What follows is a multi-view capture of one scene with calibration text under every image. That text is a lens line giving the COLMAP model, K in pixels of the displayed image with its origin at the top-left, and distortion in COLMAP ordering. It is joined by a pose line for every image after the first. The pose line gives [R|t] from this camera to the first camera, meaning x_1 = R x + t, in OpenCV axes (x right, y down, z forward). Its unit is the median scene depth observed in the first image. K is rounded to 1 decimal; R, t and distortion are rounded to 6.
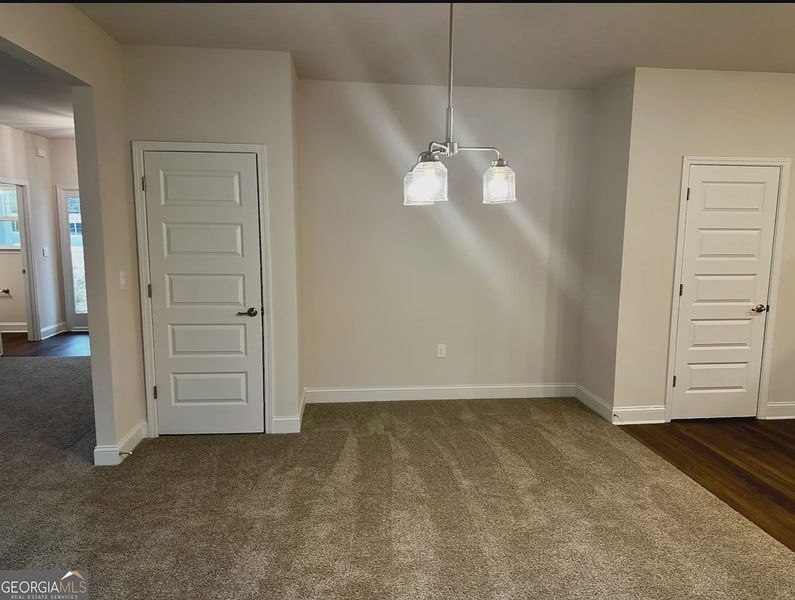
lens RADIAL K [[540.2, 0, 400.8], [0, 540.2, 300.7], [0, 0, 1]] dist [0.106071, -0.109459]
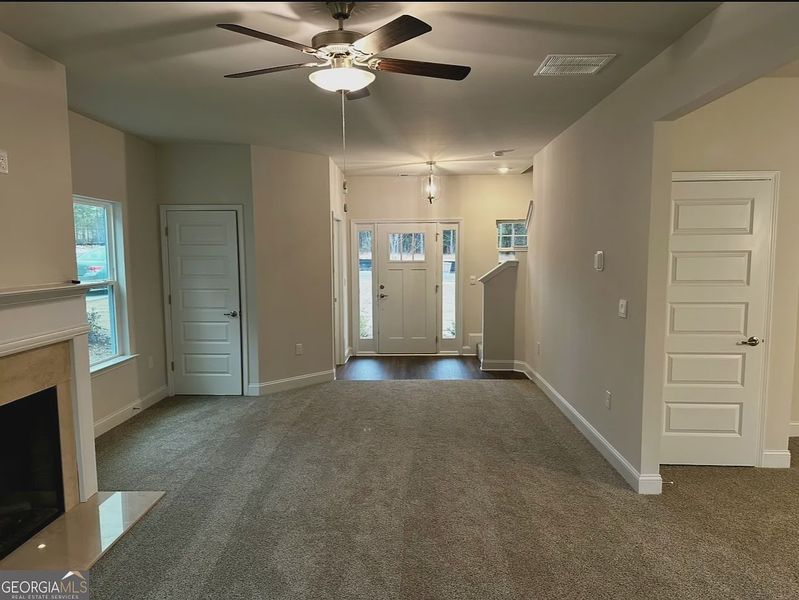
lens RADIAL K [[542.3, 0, 404.1], [0, 542.3, 304.4], [0, 0, 1]] dist [0.000410, -0.004735]
pose [[0.990561, 0.000562, -0.137075, -0.428533], [-0.006361, 0.999103, -0.041871, -0.000244], [0.136929, 0.042348, 0.989675, -0.025967]]
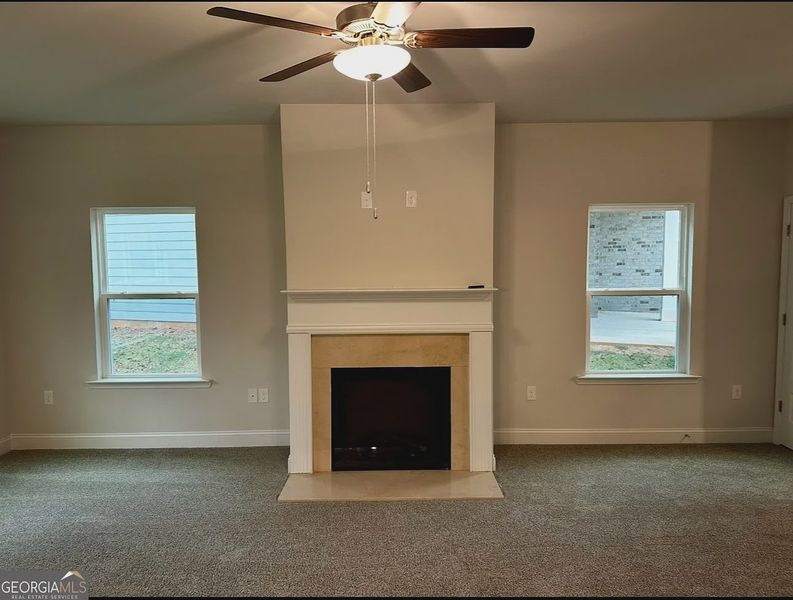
lens RADIAL K [[538.8, 0, 399.8], [0, 538.8, 300.7], [0, 0, 1]] dist [0.106071, -0.109459]
pose [[-0.103587, 0.066299, -0.992408, -0.198395], [-0.126203, 0.988835, 0.079234, -0.059590], [0.986581, 0.133452, -0.094064, 0.383682]]
